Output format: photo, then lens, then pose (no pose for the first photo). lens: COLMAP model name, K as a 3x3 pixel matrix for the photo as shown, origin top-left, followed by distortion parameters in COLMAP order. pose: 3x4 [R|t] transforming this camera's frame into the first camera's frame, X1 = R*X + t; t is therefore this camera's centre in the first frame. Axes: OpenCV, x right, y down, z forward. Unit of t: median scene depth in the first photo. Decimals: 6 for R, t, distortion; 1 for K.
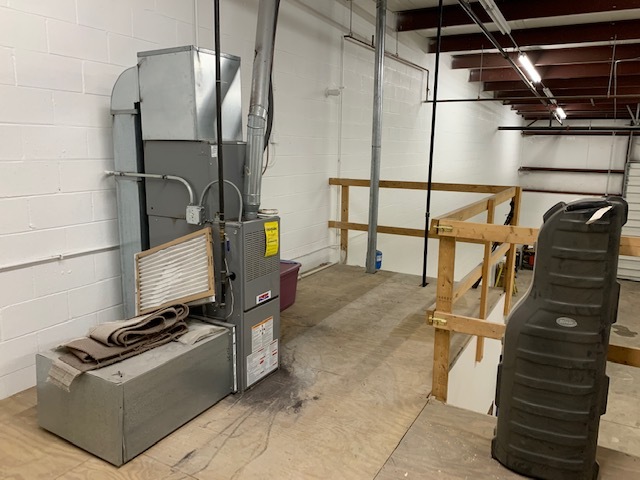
lens RADIAL K [[484.9, 0, 320.0], [0, 484.9, 240.3], [0, 0, 1]] dist [-0.000297, -0.001856]
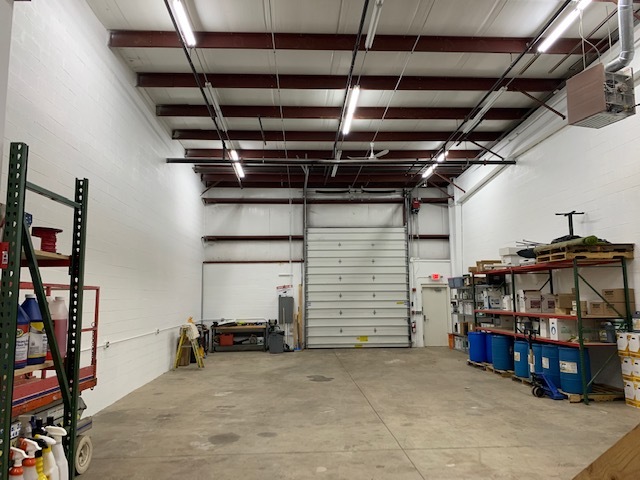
lens RADIAL K [[484.9, 0, 319.0], [0, 484.9, 241.4], [0, 0, 1]] dist [-0.000297, -0.001856]
pose [[0.840439, 0.046259, 0.539928, 0.118553], [0.120090, 0.955678, -0.268808, 0.135487], [-0.528432, 0.290757, 0.797634, 0.193021]]
